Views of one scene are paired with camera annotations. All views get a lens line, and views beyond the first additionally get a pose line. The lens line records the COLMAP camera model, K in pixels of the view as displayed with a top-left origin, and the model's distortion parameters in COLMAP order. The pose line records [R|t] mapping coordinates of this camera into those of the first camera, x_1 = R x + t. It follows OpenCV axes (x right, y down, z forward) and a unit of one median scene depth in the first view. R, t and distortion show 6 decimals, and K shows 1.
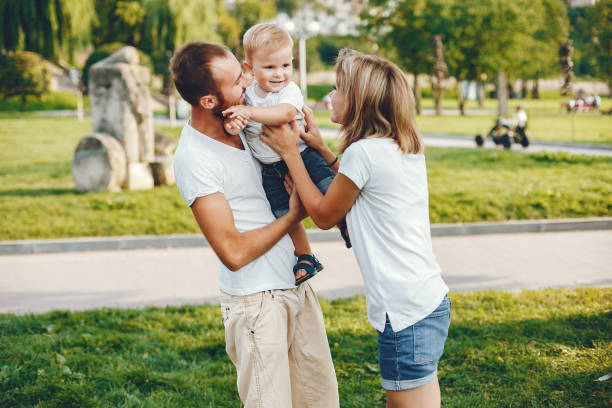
lens RADIAL K [[907.4, 0, 306.0], [0, 907.4, 204.9], [0, 0, 1]] dist [-0.114571, -0.042741]
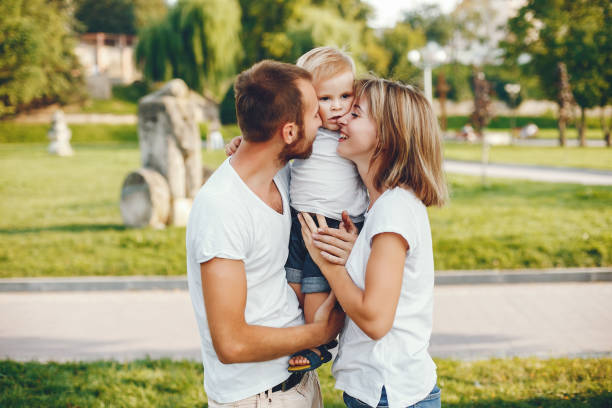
lens RADIAL K [[907.4, 0, 306.0], [0, 907.4, 204.9], [0, 0, 1]] dist [-0.114571, -0.042741]
pose [[0.983176, 0.009874, -0.182396, 0.124160], [-0.015826, 0.999388, -0.031204, -0.011857], [0.181976, 0.033565, 0.982730, 0.066719]]
